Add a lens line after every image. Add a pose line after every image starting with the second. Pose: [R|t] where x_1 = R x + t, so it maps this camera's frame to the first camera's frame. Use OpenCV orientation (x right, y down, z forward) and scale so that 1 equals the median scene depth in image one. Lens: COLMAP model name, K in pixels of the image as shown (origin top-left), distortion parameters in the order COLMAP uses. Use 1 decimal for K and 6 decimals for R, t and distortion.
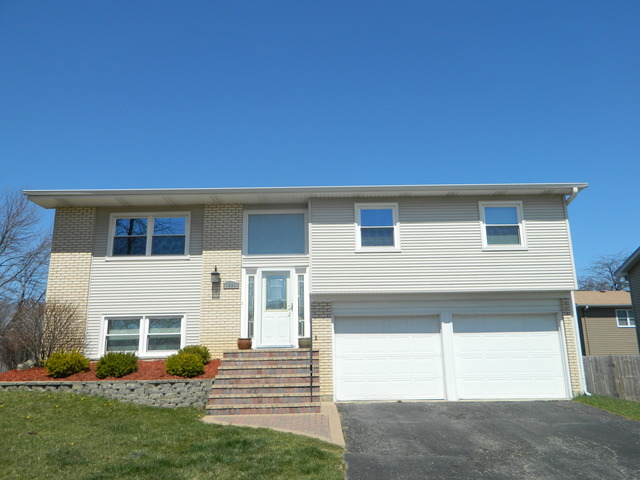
lens RADIAL K [[526.0, 0, 320.0], [0, 526.0, 240.6], [0, 0, 1]] dist [0.013038, 0.001856]
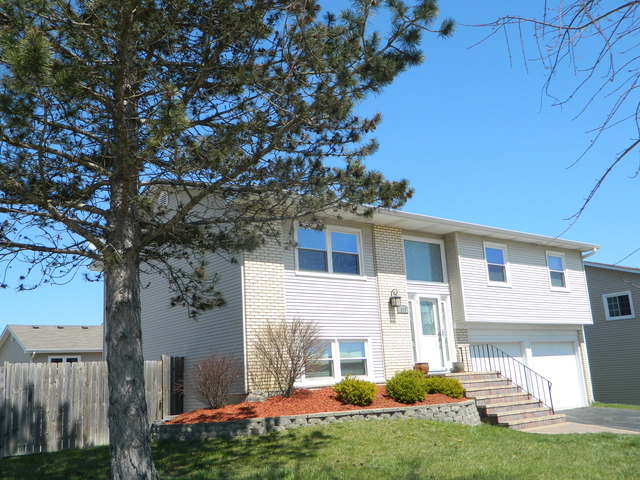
lens RADIAL K [[647.3, 0, 319.8], [0, 647.3, 238.9], [0, 0, 1]] dist [-0.020132, 0.000000]
pose [[0.783877, 0.110674, 0.610973, -1.057819], [-0.110255, 0.993159, -0.038448, 0.015536], [-0.611049, -0.037224, 0.790717, 0.125789]]
